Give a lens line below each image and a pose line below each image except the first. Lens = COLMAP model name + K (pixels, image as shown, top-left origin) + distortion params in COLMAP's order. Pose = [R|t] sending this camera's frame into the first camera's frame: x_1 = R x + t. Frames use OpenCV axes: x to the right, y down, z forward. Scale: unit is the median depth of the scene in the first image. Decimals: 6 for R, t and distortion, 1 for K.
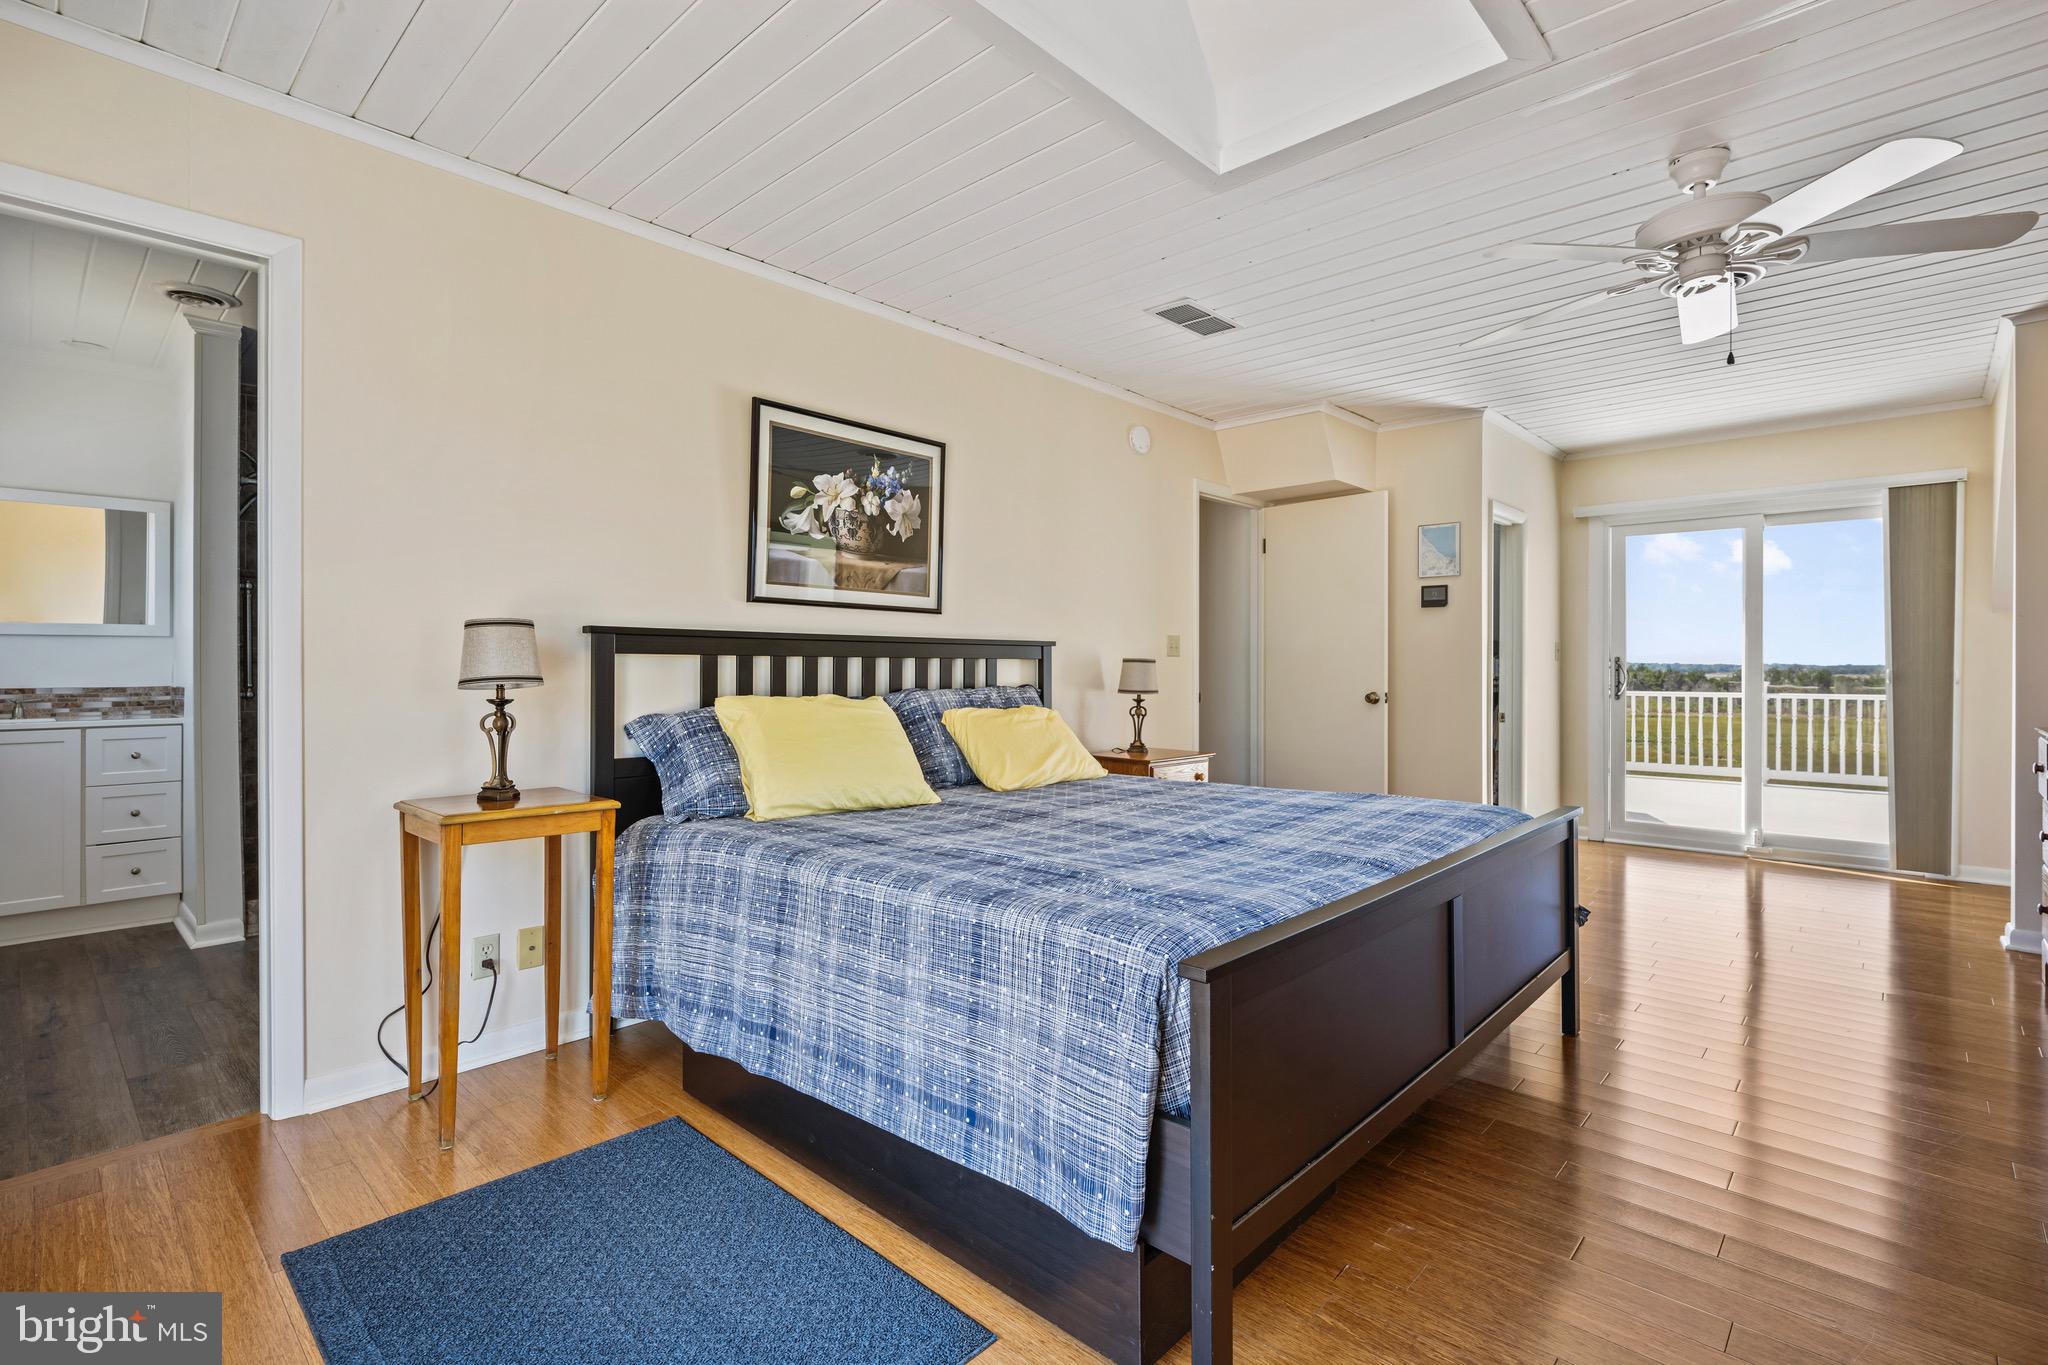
lens RADIAL K [[942.6, 0, 1015.5], [0, 942.6, 679.5], [0, 0, 1]] dist [-0.000491, -0.000369]
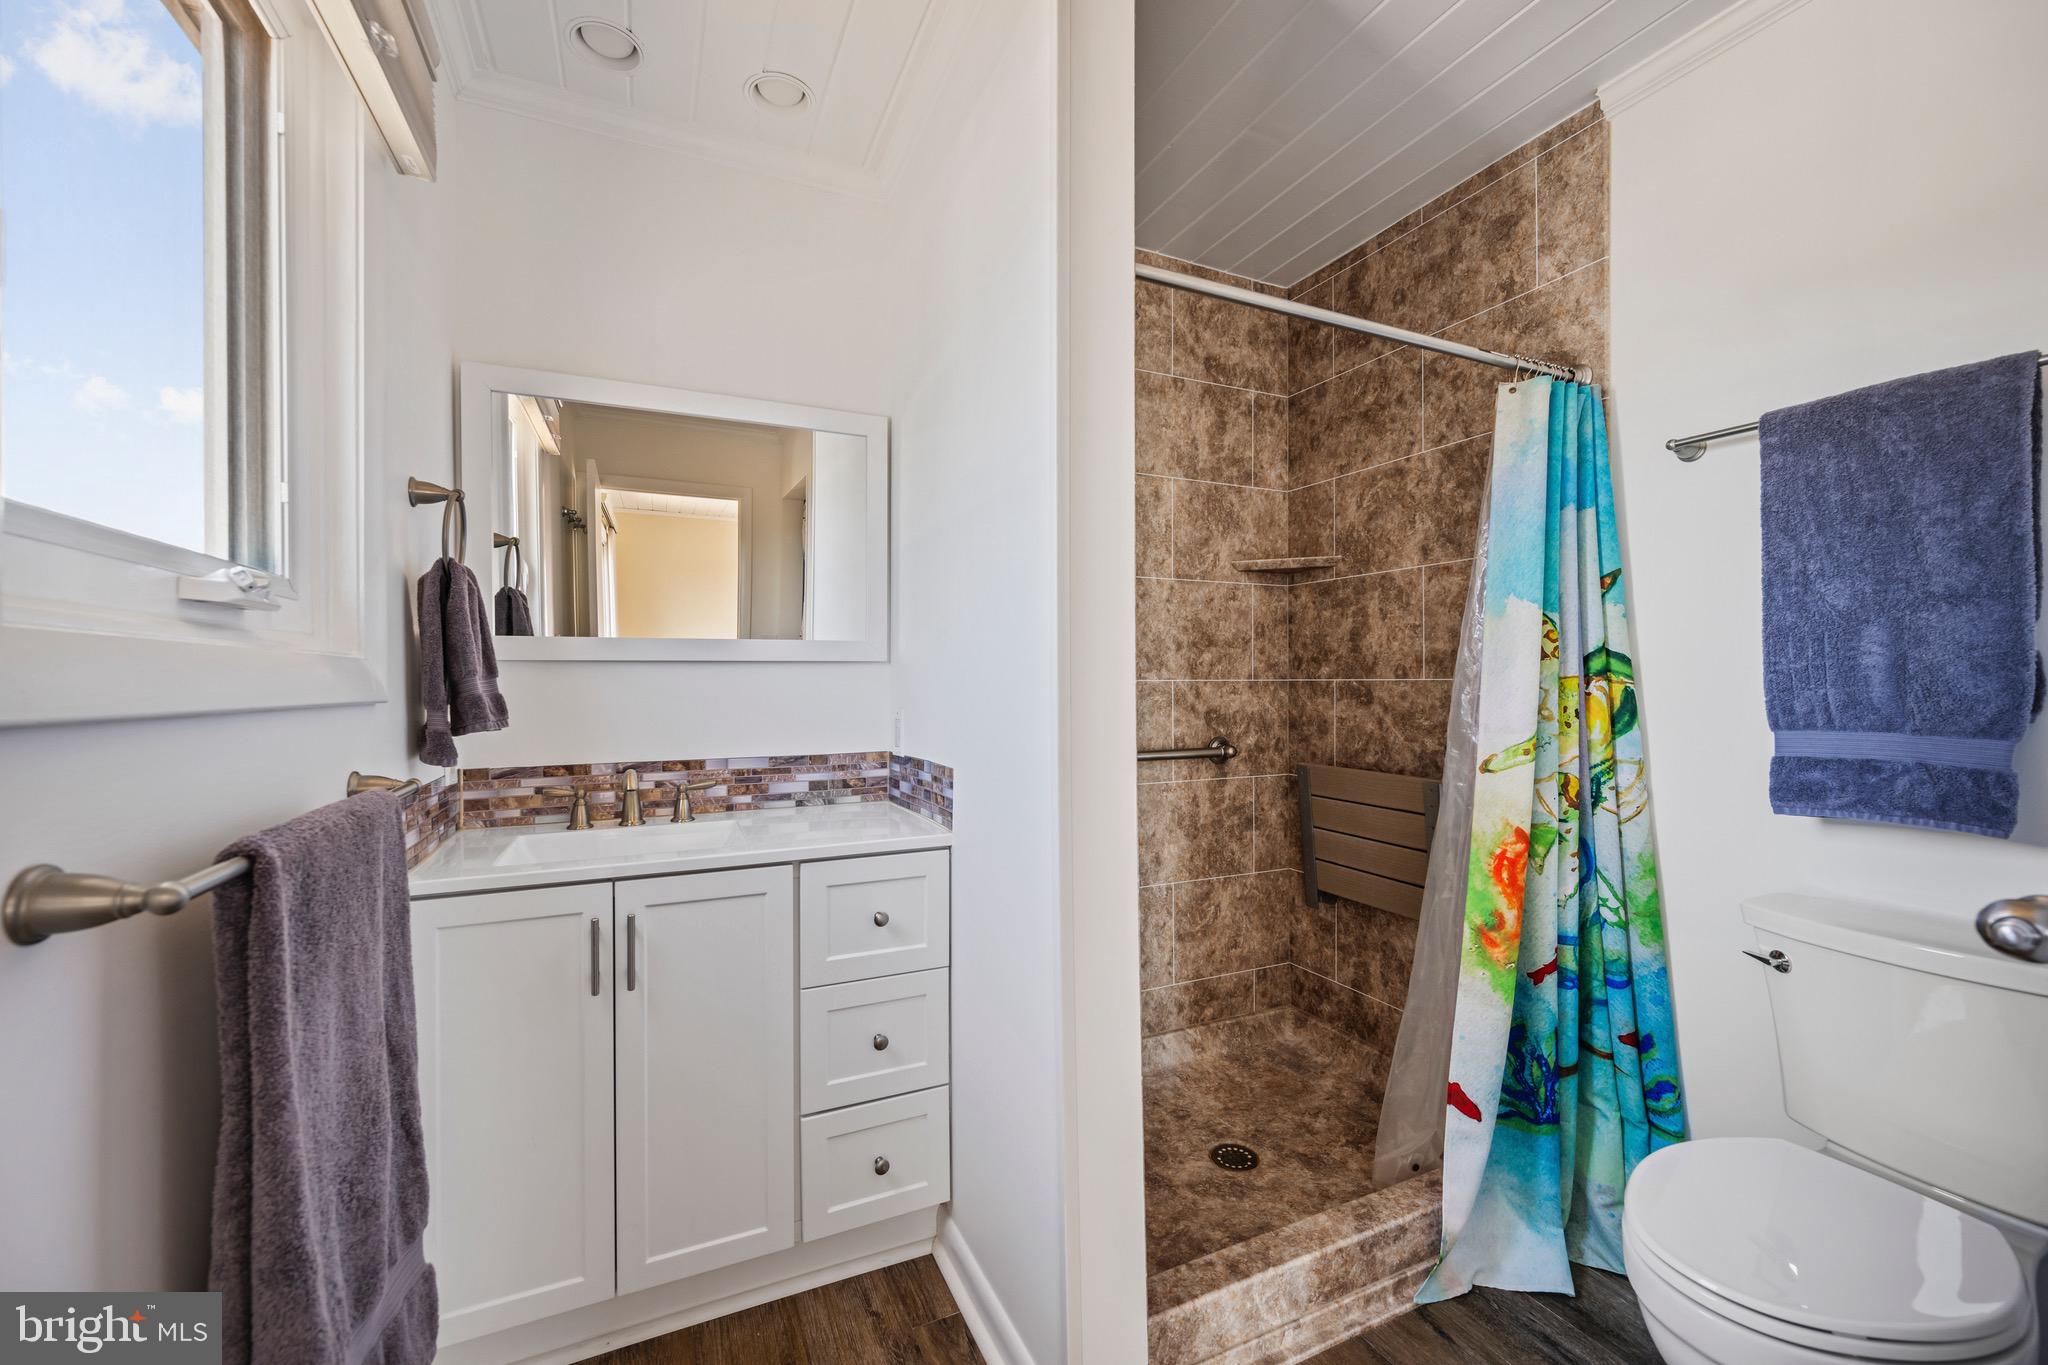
lens RADIAL K [[814.6, 0, 1024.0], [0, 814.6, 682.5], [0, 0, 1]] dist [-0.000691, -0.000021]
pose [[0.931456, 0.002142, -0.363847, -0.676405], [-0.000076, 0.999984, 0.005692, -0.037322], [0.363853, -0.005274, 0.931441, 0.609076]]
